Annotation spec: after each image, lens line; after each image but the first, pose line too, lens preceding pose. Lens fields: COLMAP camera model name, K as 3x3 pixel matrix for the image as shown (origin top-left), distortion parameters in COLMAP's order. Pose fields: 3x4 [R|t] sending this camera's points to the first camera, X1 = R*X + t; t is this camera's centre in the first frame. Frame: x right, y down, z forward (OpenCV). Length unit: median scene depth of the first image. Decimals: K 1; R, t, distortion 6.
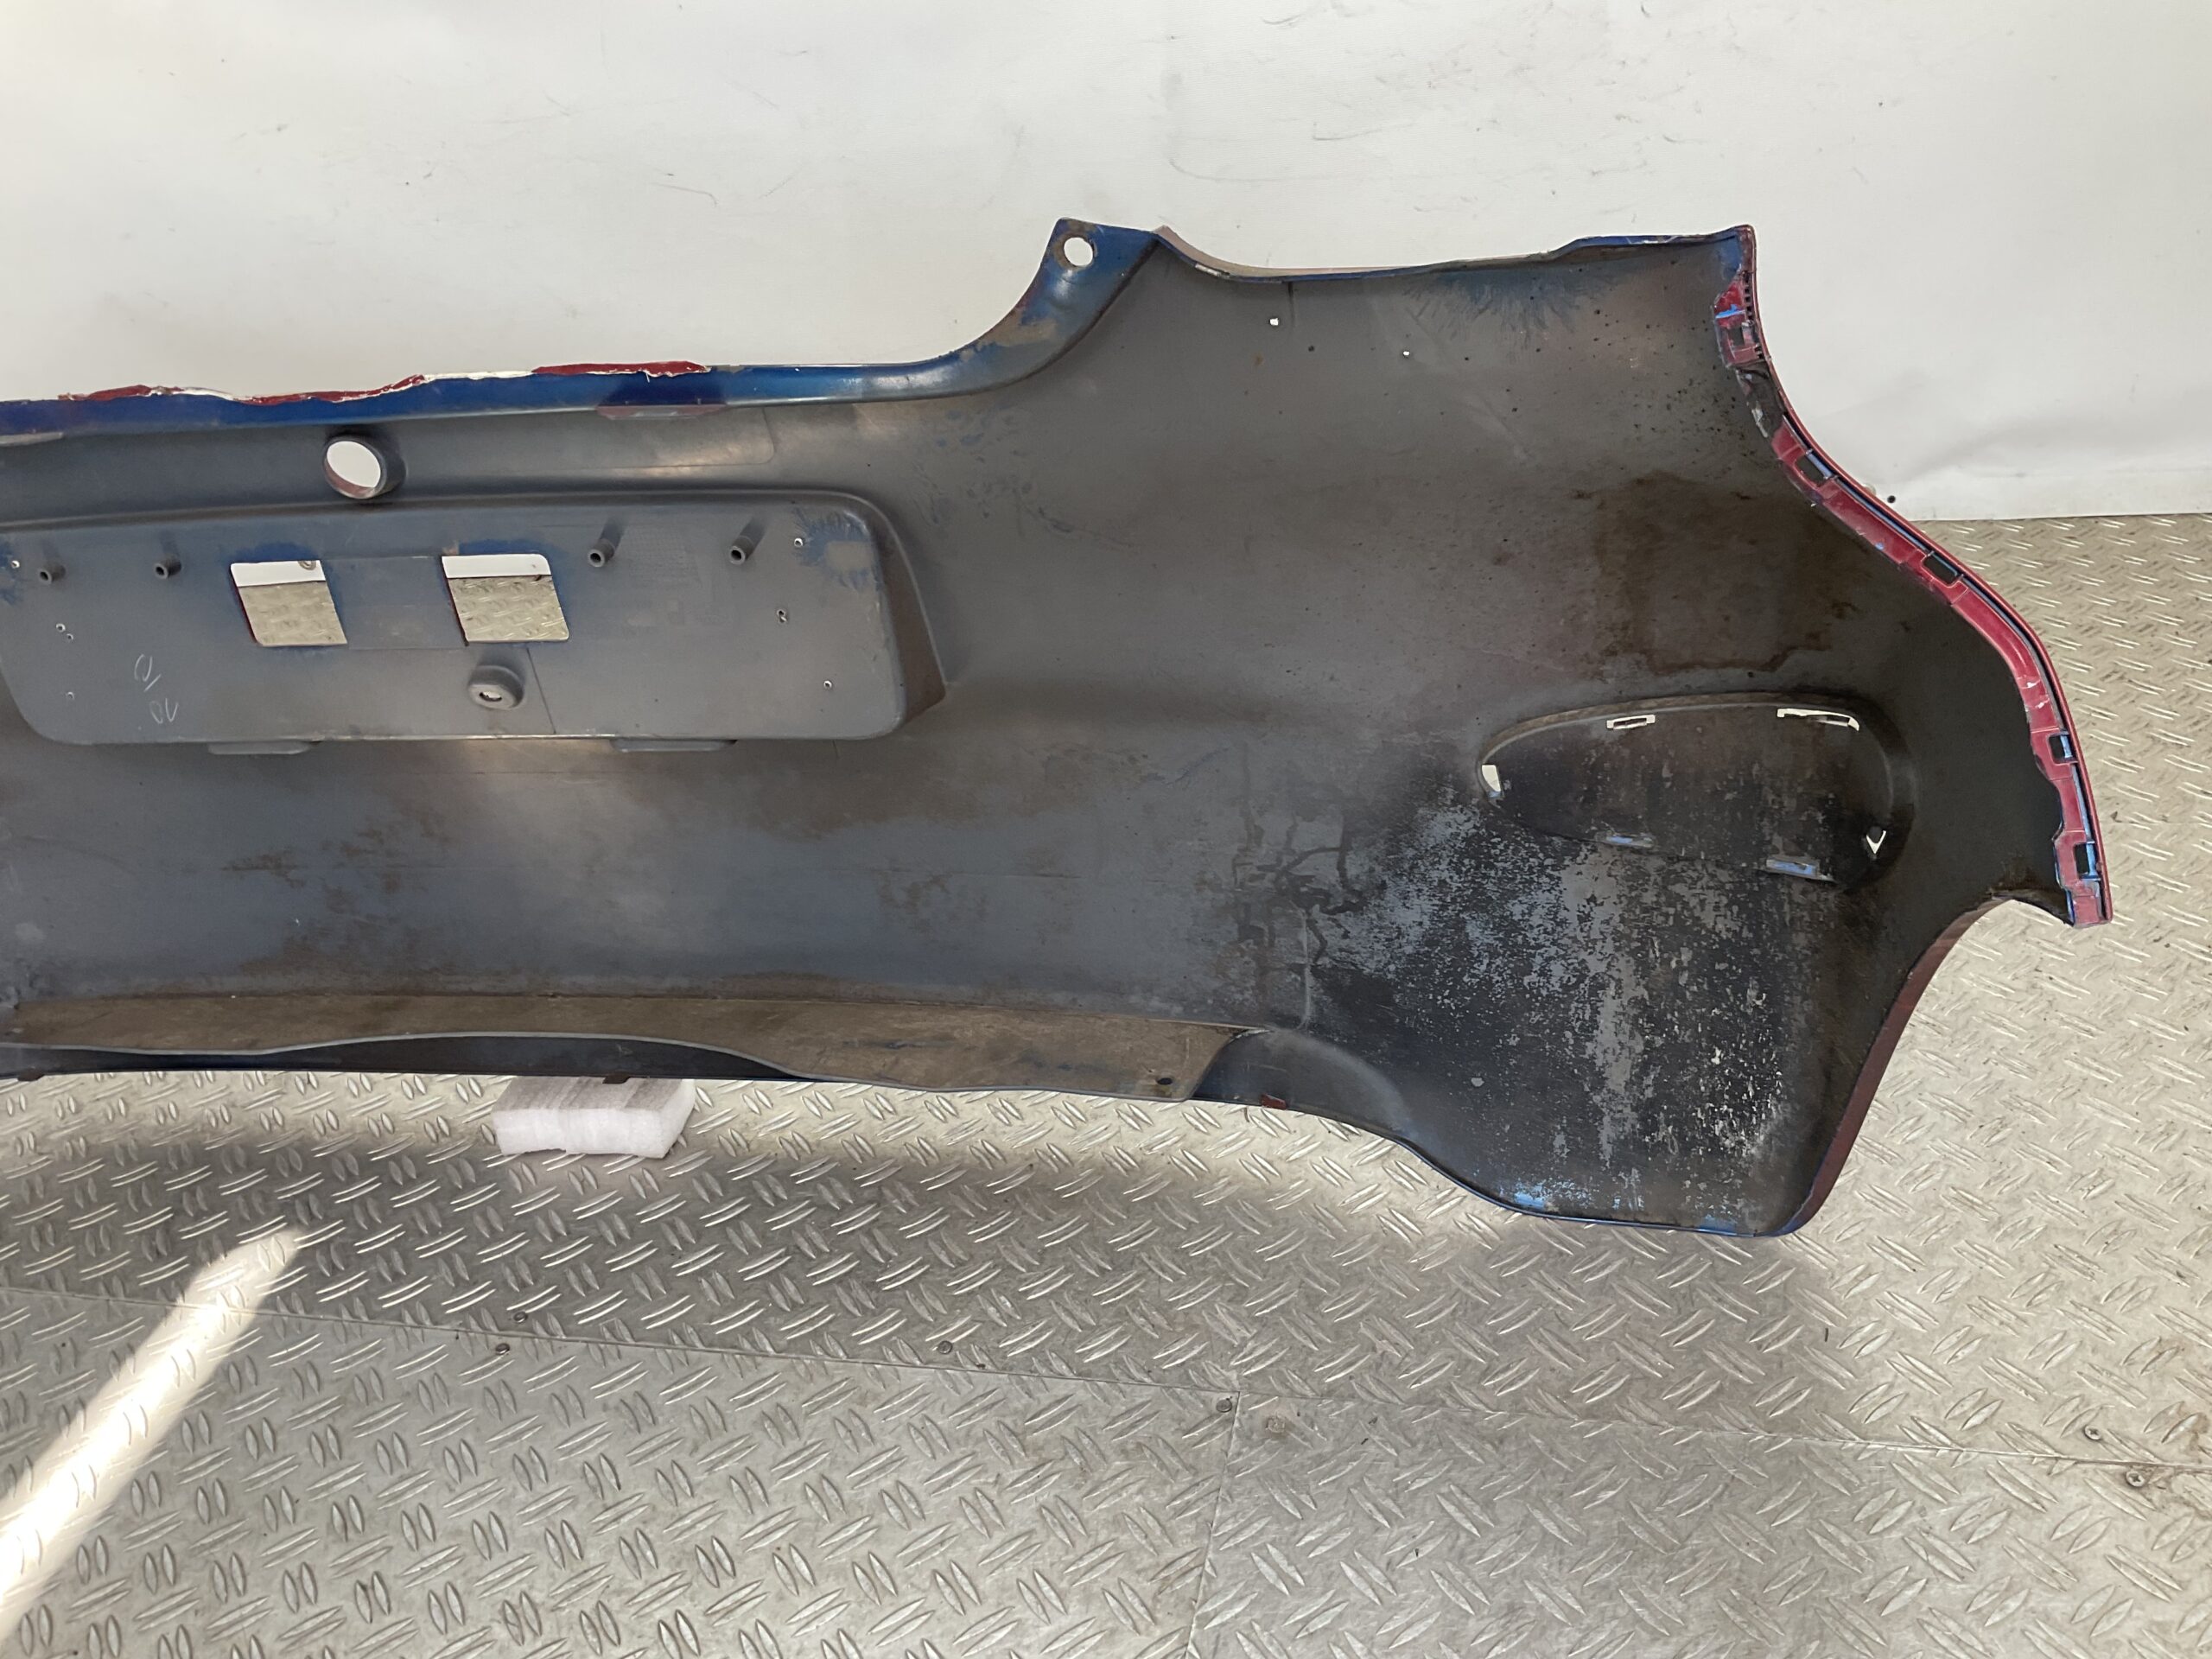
lens RADIAL K [[1827.7, 0, 1100.8], [0, 1827.7, 838.1], [0, 0, 1]] dist [0.121756, -0.272875]
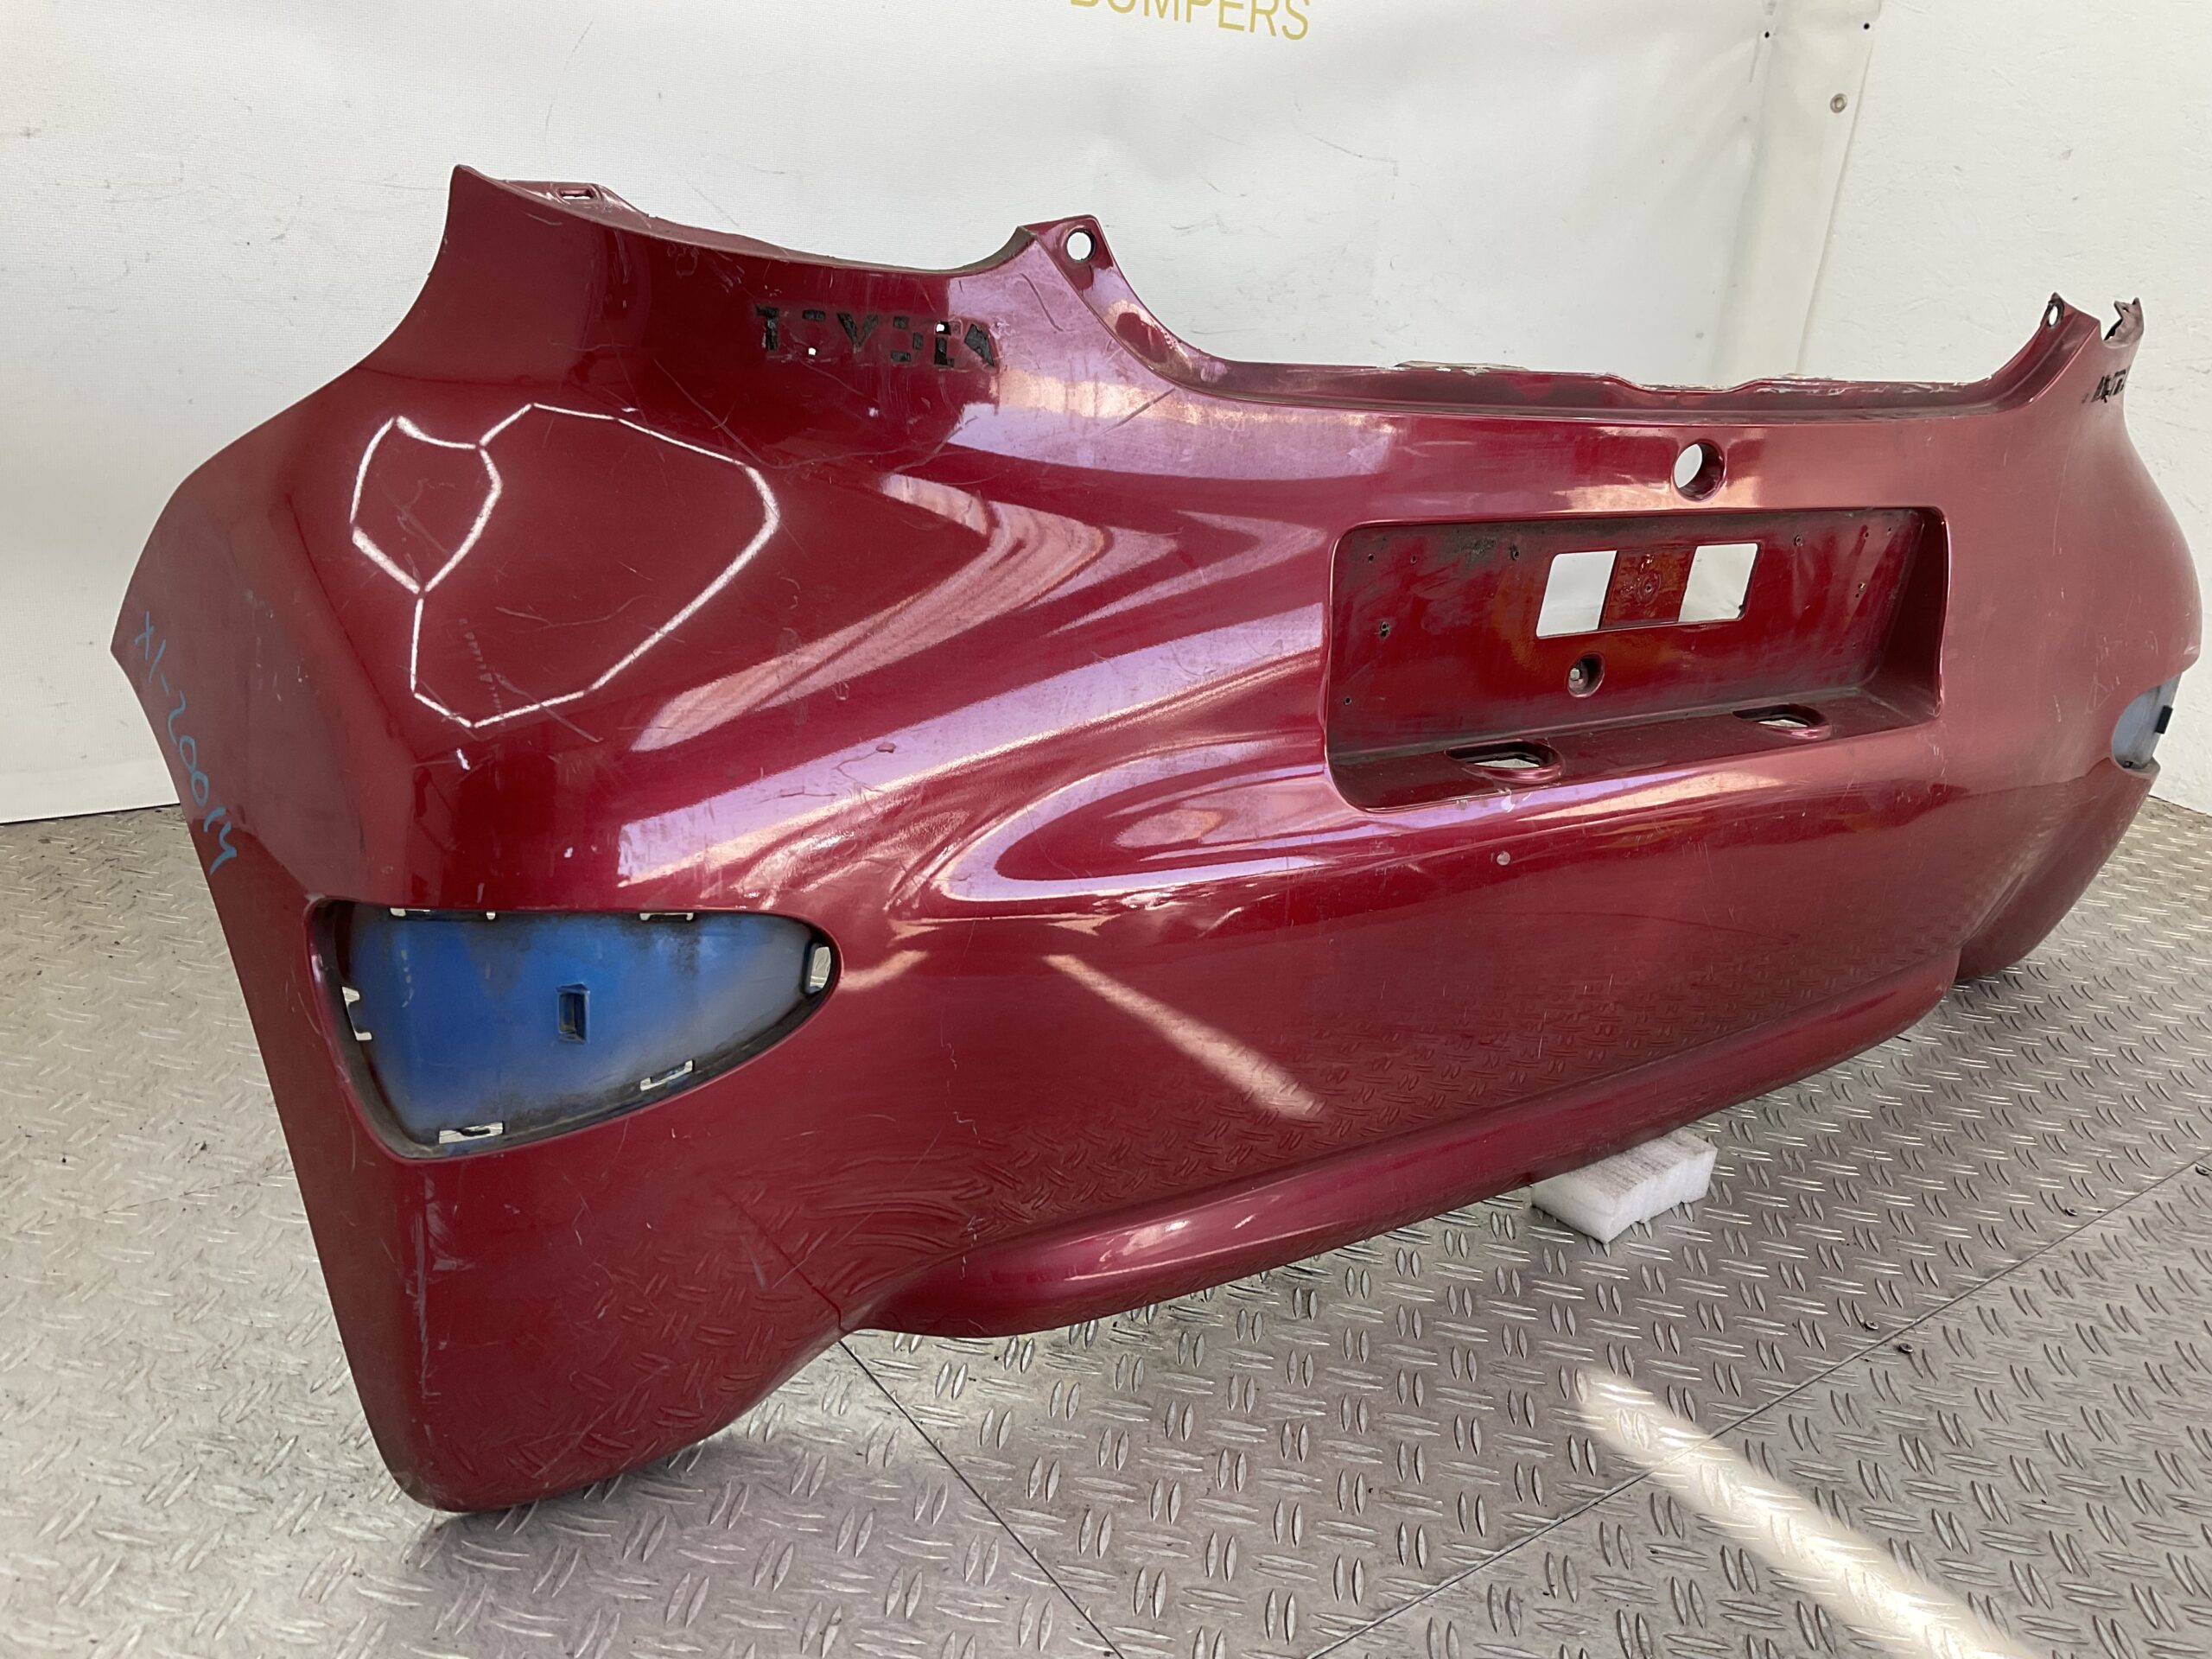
lens RADIAL K [[1837.9, 0, 1113.2], [0, 1837.9, 837.5], [0, 0, 1]] dist [0.058331, -0.106591]
pose [[0.608274, -0.096218, 0.787874, -1.428269], [0.208922, 0.977031, -0.041979, -0.055358], [-0.765738, 0.190139, 0.614405, 0.665919]]
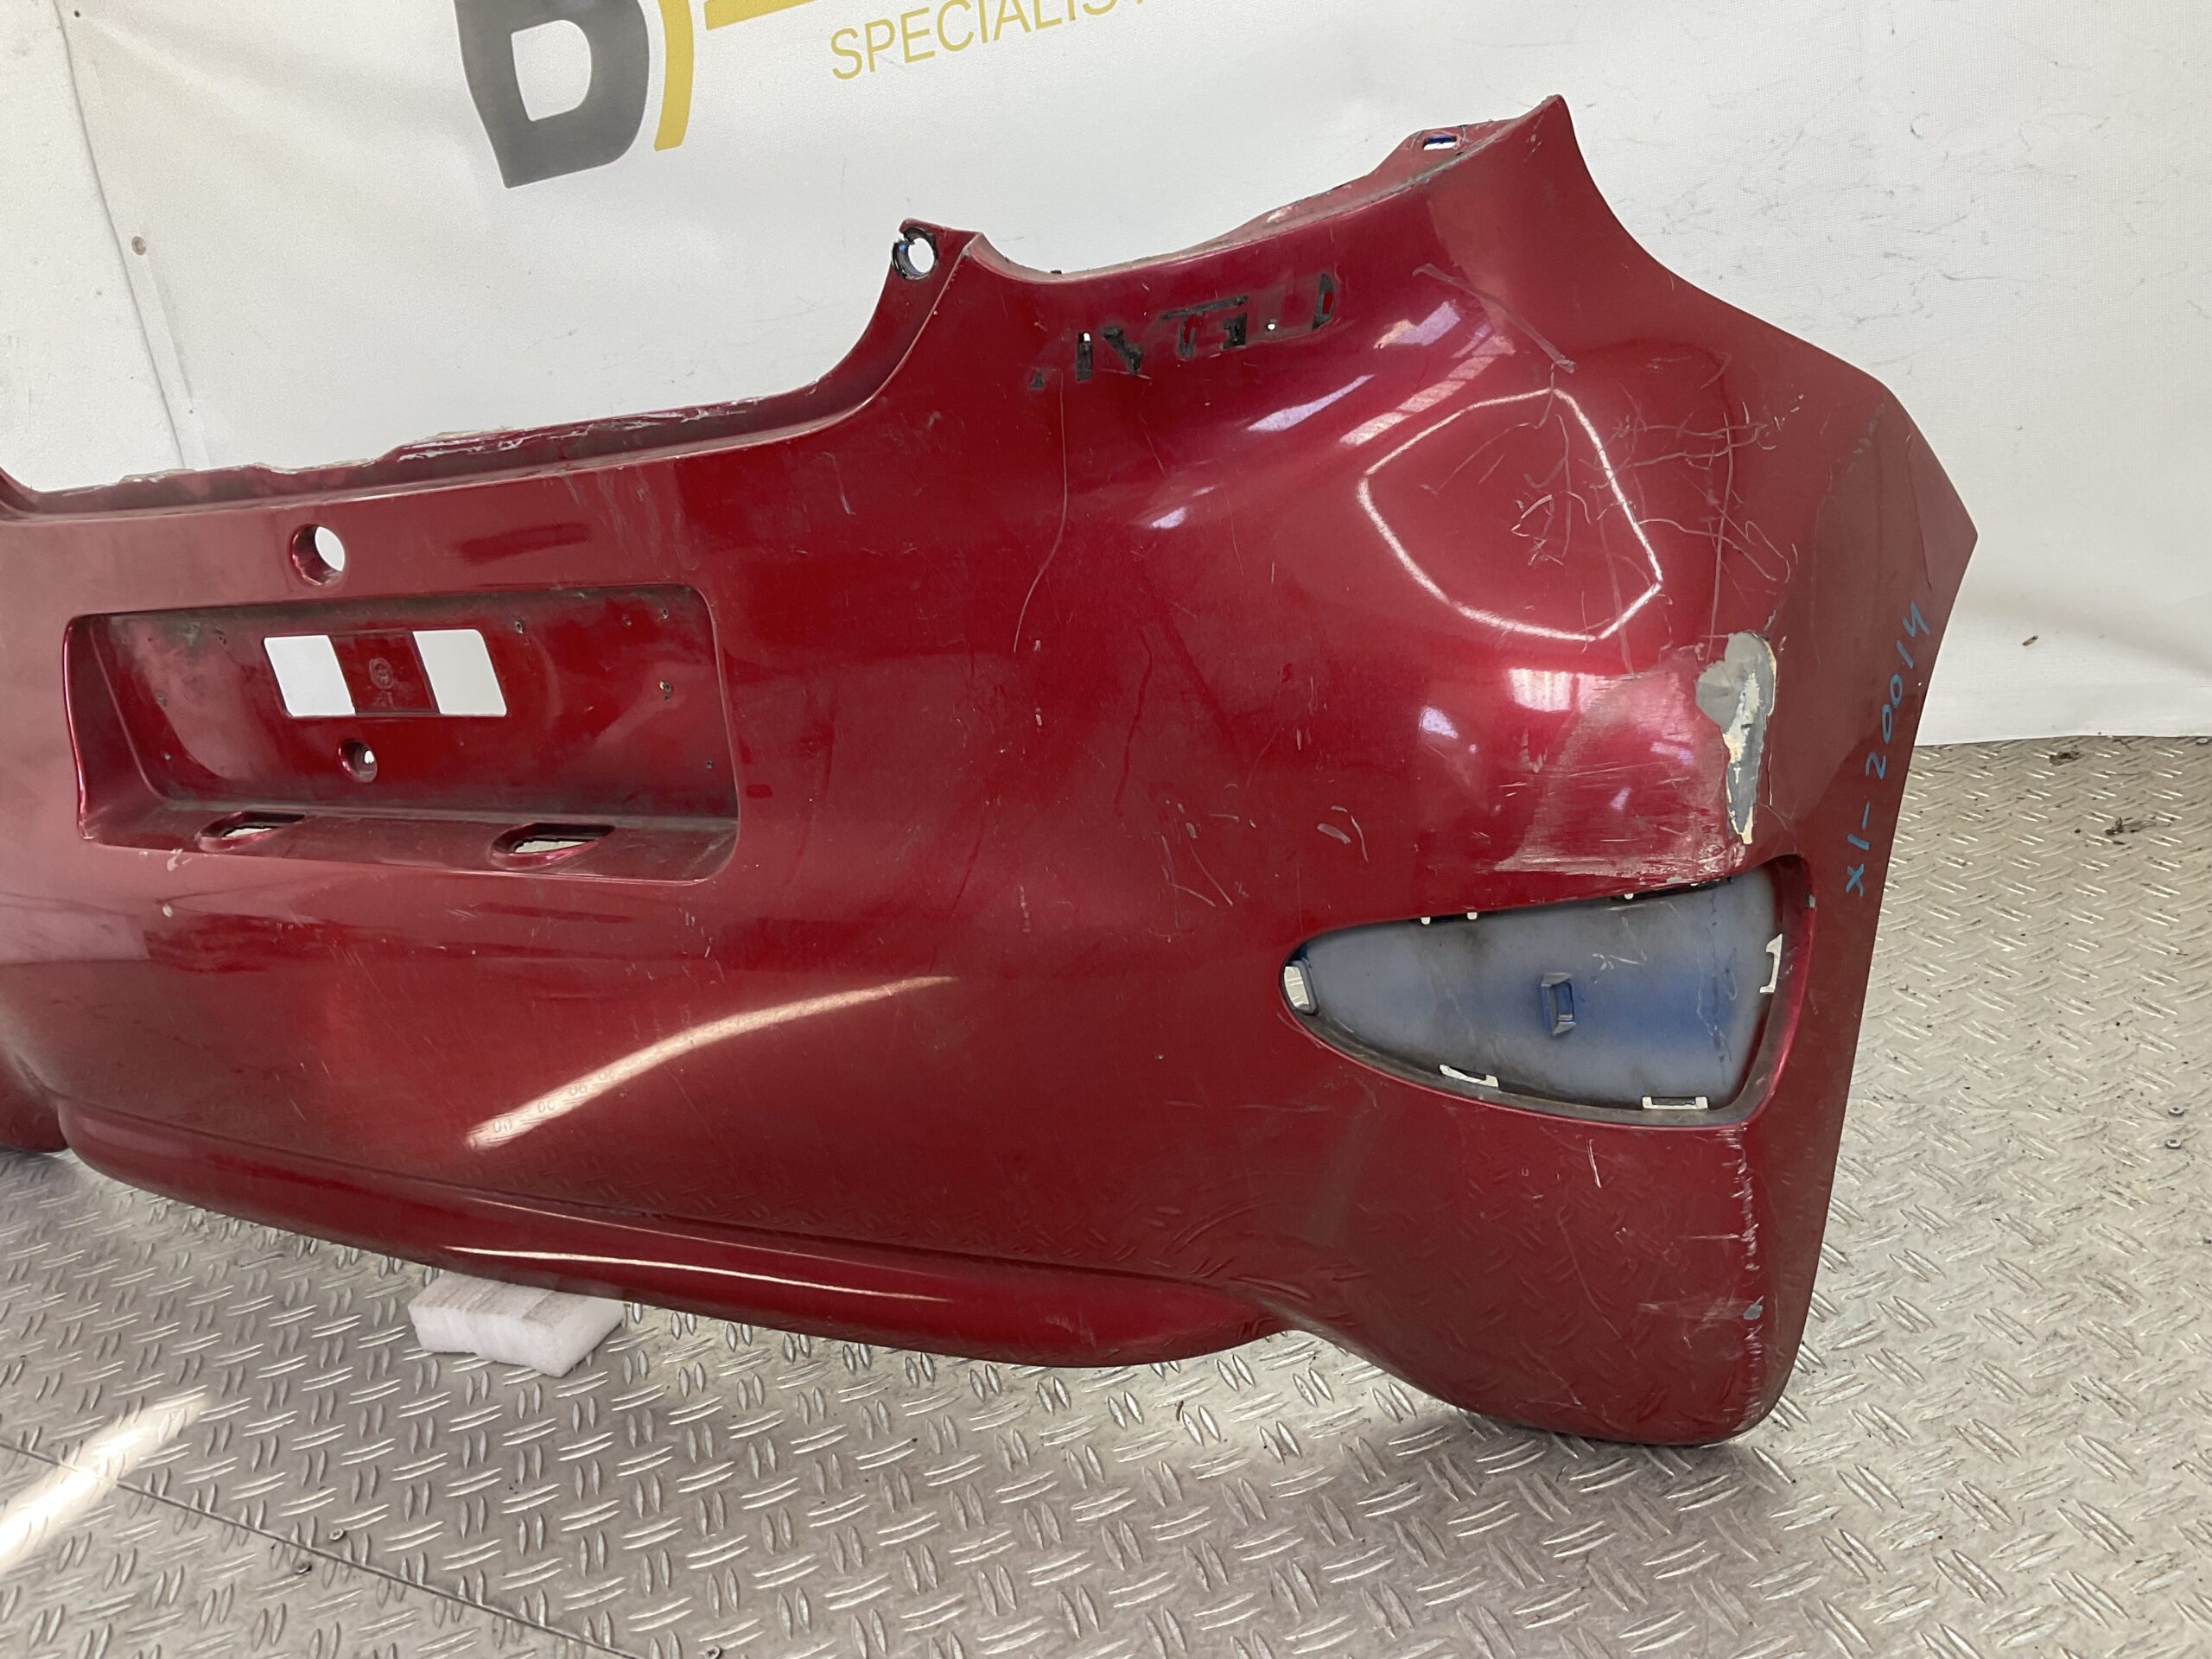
lens RADIAL K [[1825.6, 0, 1103.2], [0, 1825.6, 835.8], [0, 0, 1]] dist [0.109648, -0.213178]
pose [[0.960779, 0.043260, -0.273921, 0.287136], [-0.075680, 0.991166, -0.108915, -0.008575], [0.266789, 0.125373, 0.955565, 0.204841]]
